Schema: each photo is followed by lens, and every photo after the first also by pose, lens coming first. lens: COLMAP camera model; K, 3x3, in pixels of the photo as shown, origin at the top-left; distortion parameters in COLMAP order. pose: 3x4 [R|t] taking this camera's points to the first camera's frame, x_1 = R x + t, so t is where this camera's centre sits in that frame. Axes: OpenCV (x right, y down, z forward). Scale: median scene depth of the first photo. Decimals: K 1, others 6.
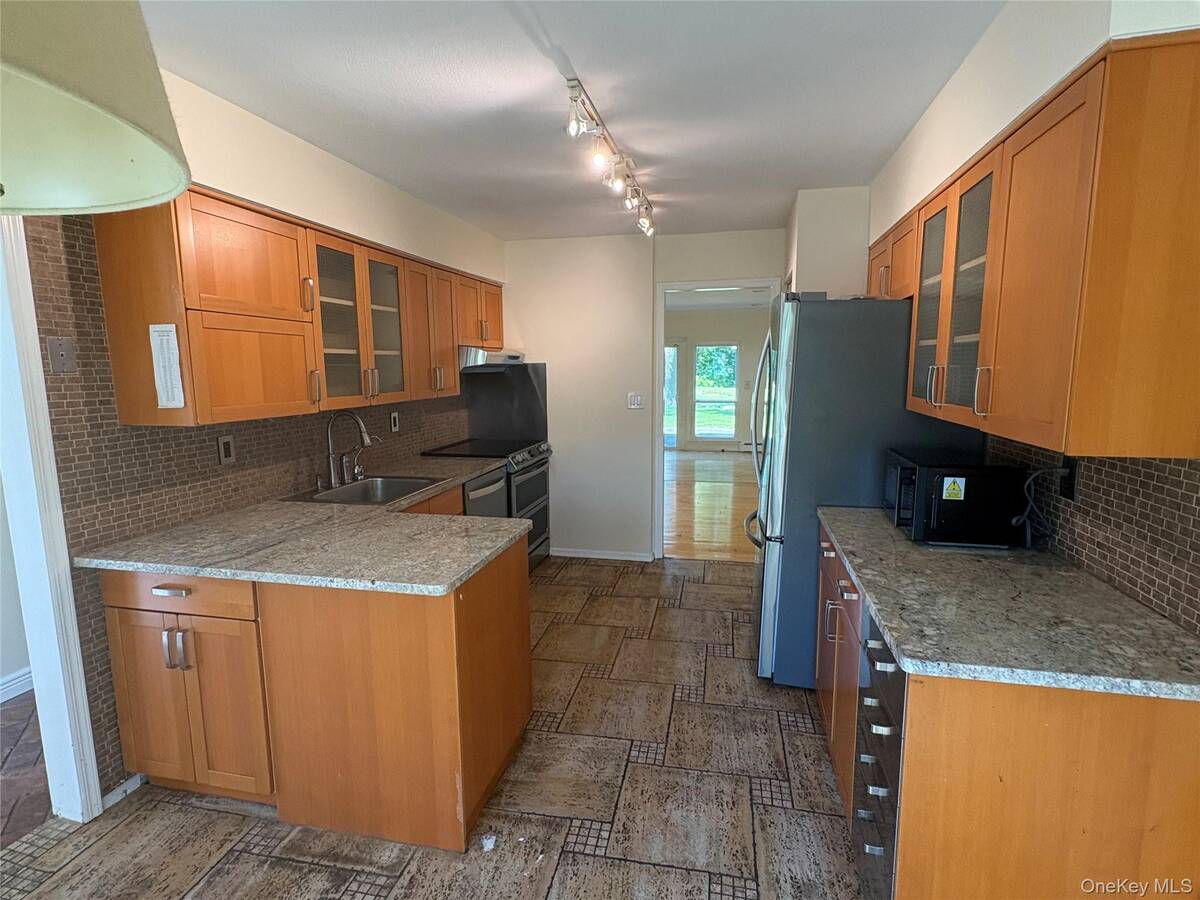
lens RADIAL K [[593.1, 0, 600.0], [0, 593.1, 450.0], [0, 0, 1]] dist [-0.002271, -0.000563]
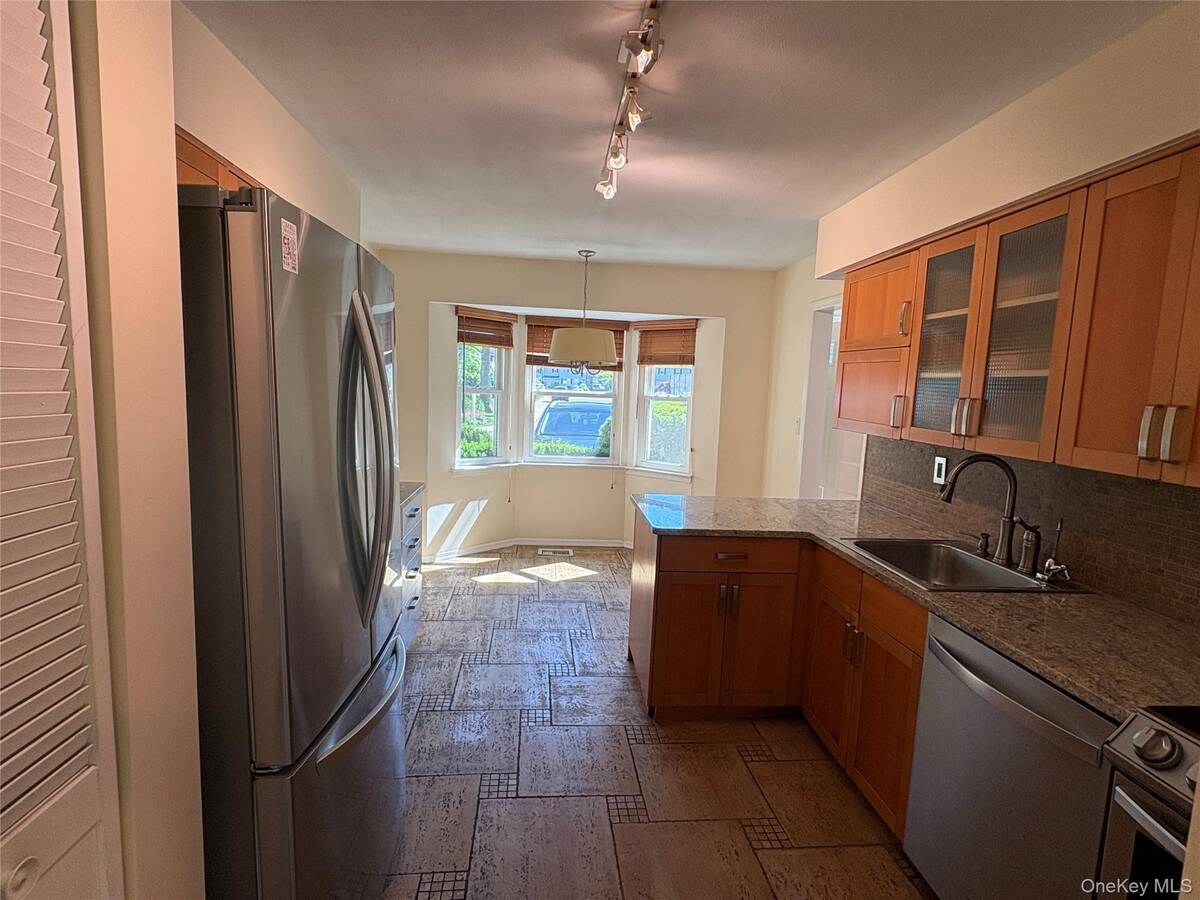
lens RADIAL K [[593.1, 0, 600.0], [0, 593.1, 450.0], [0, 0, 1]] dist [-0.002271, -0.000563]
pose [[-0.950497, 0.002588, -0.310724, 0.291744], [-0.077643, 0.966268, 0.245557, -0.254202], [0.300878, 0.257527, -0.918233, 1.803572]]
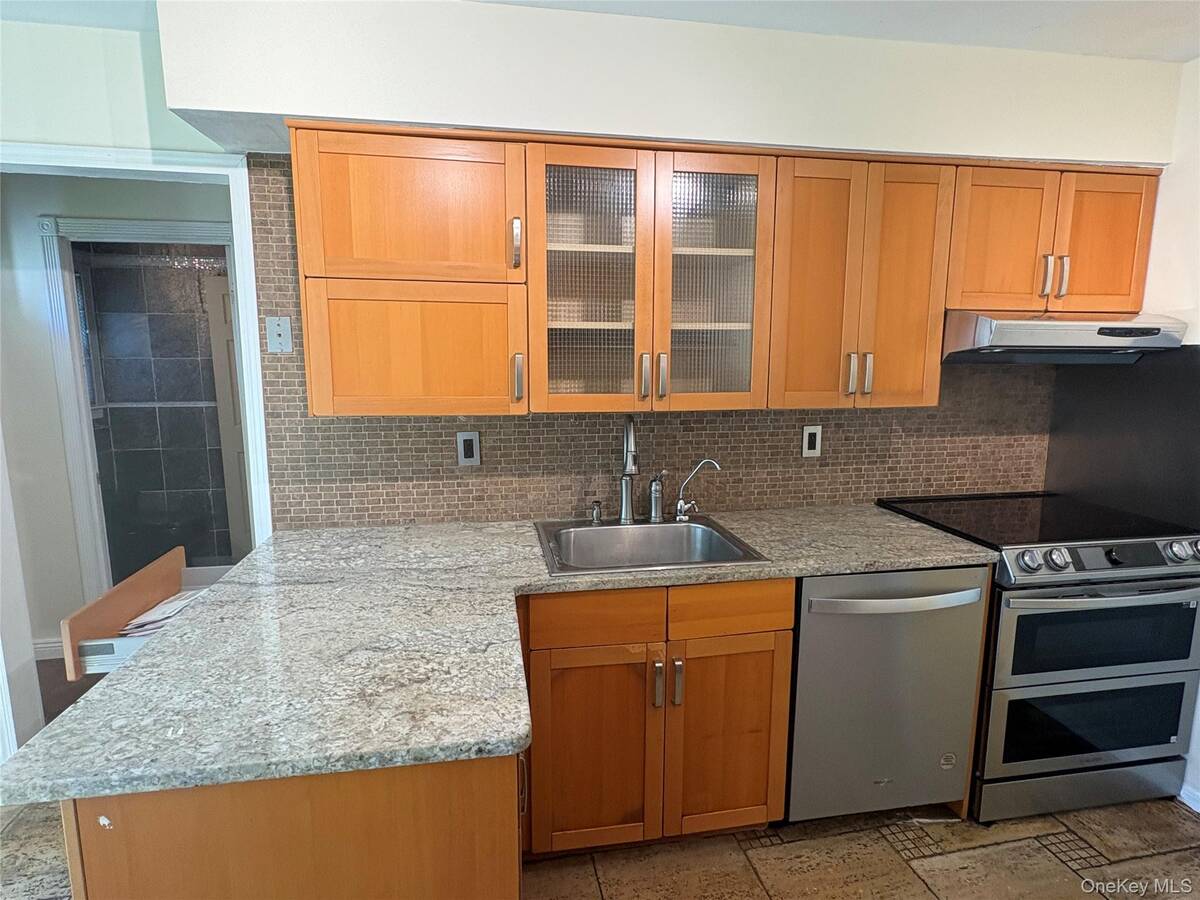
lens RADIAL K [[637.1, 0, 600.0], [0, 637.1, 450.0], [0, 0, 1]] dist [0.000266, -0.000349]
pose [[0.395043, 0.143476, -0.907389, 0.248541], [-0.134739, 0.986096, 0.097261, -0.109712], [0.908728, 0.083838, 0.408882, 0.804191]]
